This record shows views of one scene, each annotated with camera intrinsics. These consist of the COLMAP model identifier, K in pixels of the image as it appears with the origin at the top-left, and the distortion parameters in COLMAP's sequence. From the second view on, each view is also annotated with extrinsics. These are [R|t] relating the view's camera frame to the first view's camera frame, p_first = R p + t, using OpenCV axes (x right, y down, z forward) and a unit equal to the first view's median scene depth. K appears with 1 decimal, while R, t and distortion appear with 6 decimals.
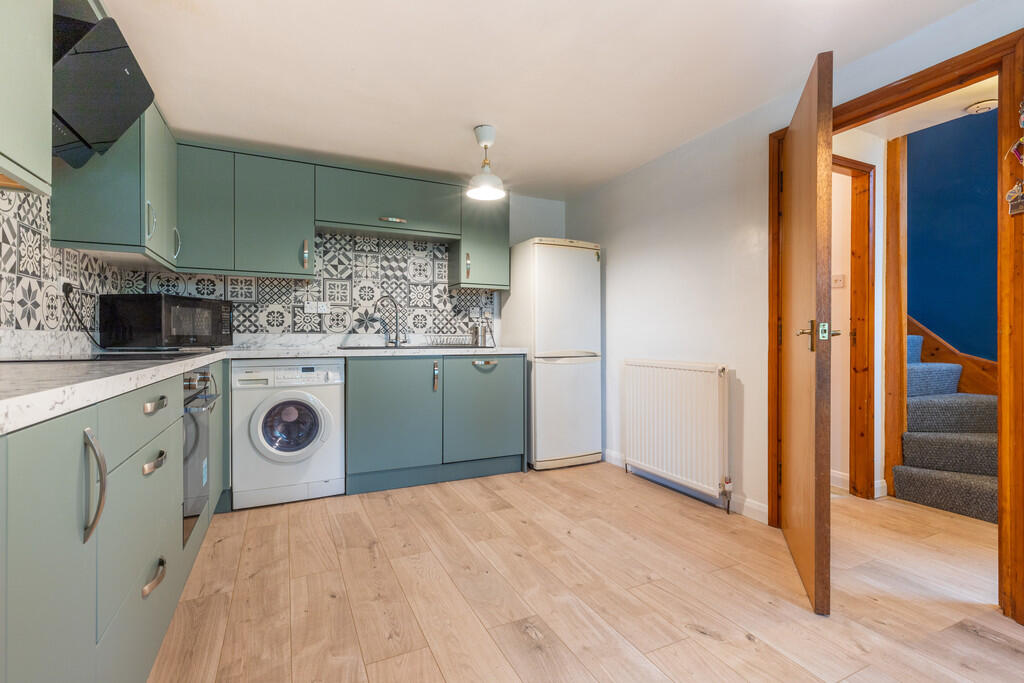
lens RADIAL K [[472.3, 0, 509.6], [0, 472.3, 338.4], [0, 0, 1]] dist [0.008631, -0.001559]
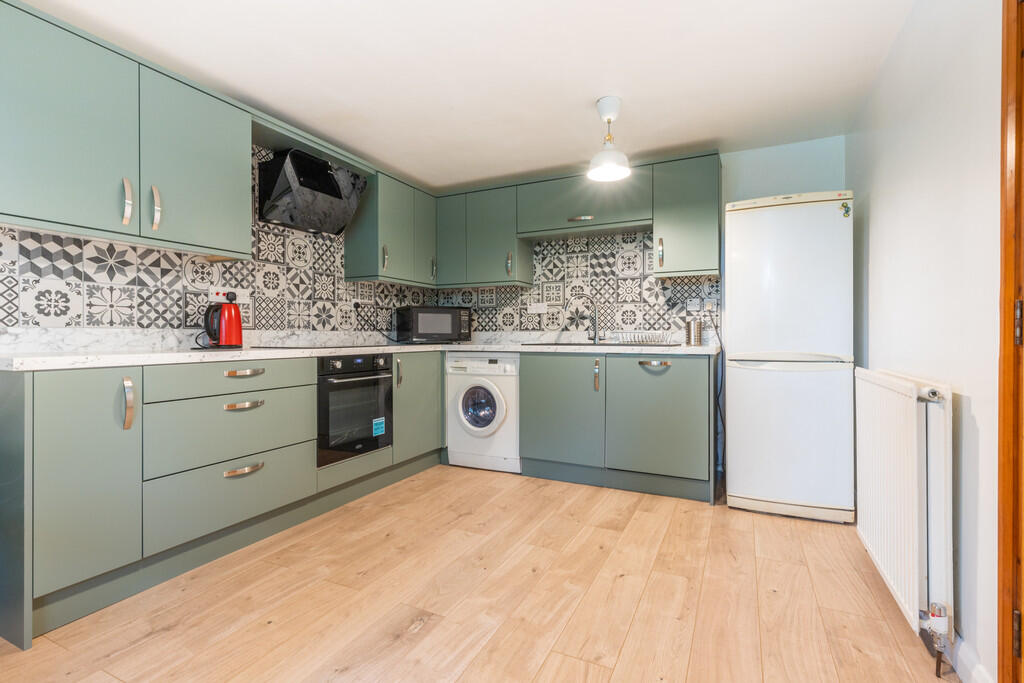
lens RADIAL K [[472.3, 0, 509.4], [0, 472.3, 340.2], [0, 0, 1]] dist [0.008631, -0.001559]
pose [[0.620193, 0.006817, -0.784419, 0.561332], [0.000482, 0.999959, 0.009072, 0.000952], [0.784449, -0.006005, 0.620165, 0.309686]]
